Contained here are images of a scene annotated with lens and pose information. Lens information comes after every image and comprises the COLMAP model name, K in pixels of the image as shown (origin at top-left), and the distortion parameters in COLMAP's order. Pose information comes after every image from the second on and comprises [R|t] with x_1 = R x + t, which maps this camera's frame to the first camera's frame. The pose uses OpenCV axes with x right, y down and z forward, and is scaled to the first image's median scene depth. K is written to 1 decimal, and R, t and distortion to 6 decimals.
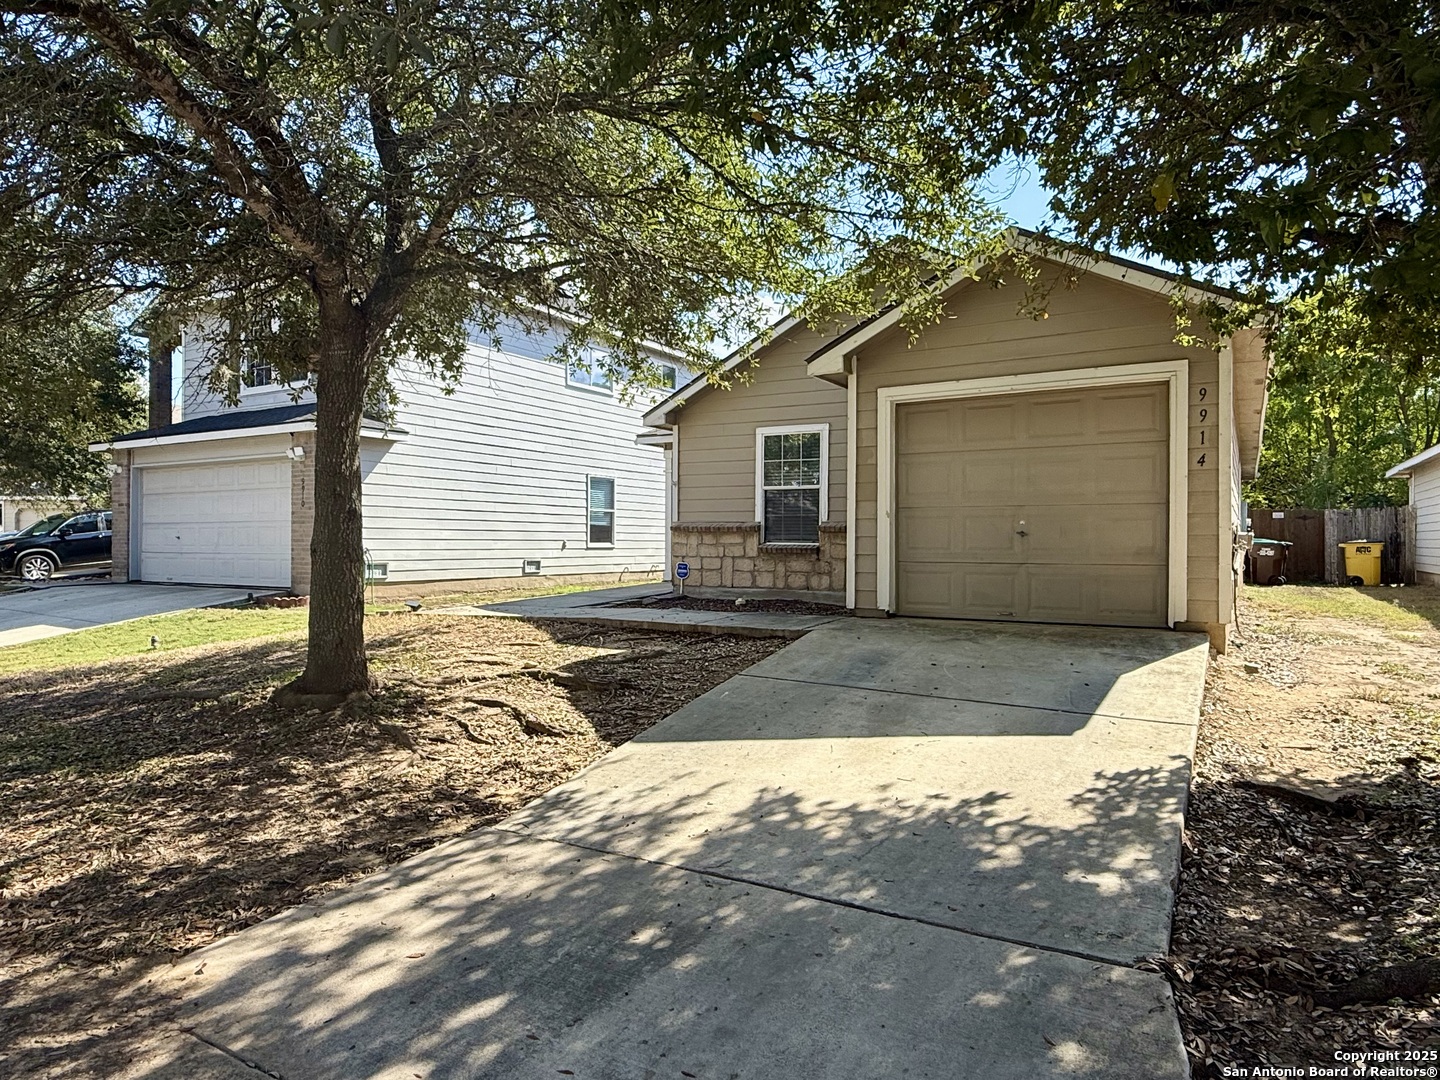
lens RADIAL K [[873.7, 0, 723.2], [0, 873.7, 536.0], [0, 0, 1]] dist [-0.013088, 0.016714]
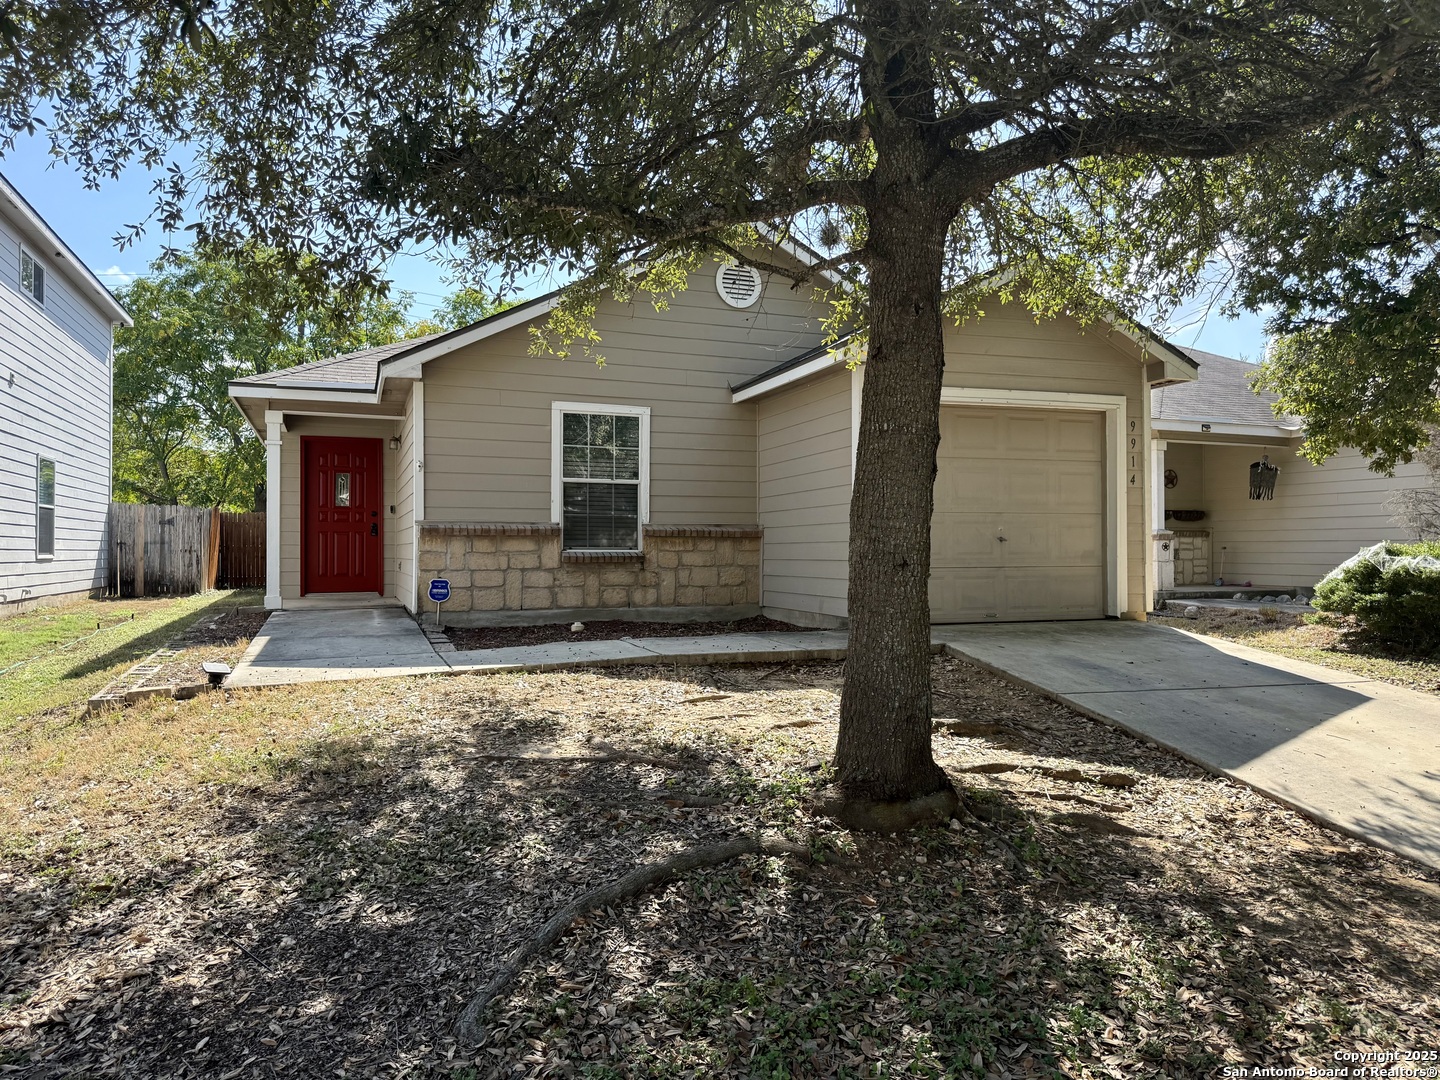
lens RADIAL K [[1028.3, 0, 729.5], [0, 1028.3, 543.0], [0, 0, 1]] dist [0.052041, -0.056534]
pose [[0.630712, 0.002994, 0.776011, -0.588477], [-0.000611, 0.999994, -0.003362, 0.004623], [-0.776017, 0.001647, 0.630710, 0.323671]]
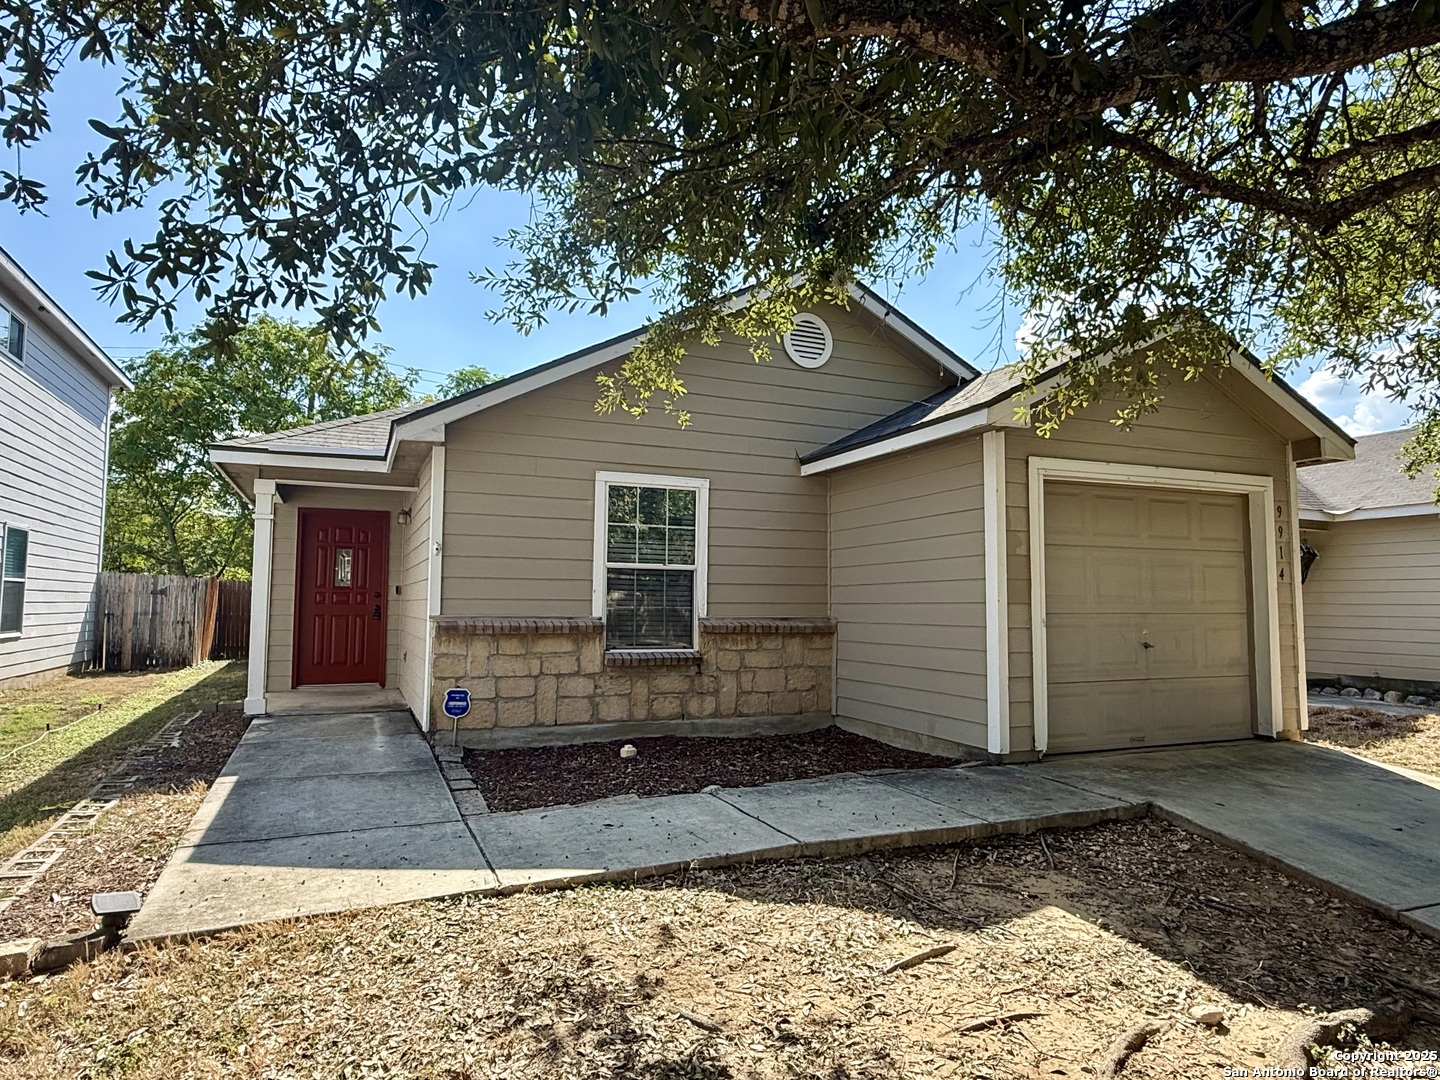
lens RADIAL K [[873.7, 0, 712.7], [0, 873.7, 539.5], [0, 0, 1]] dist [-0.013088, 0.016714]
pose [[0.598340, 0.058661, 0.799092, -0.439159], [-0.009093, 0.997749, -0.066436, -0.032665], [-0.801191, 0.032485, 0.597526, 0.573455]]
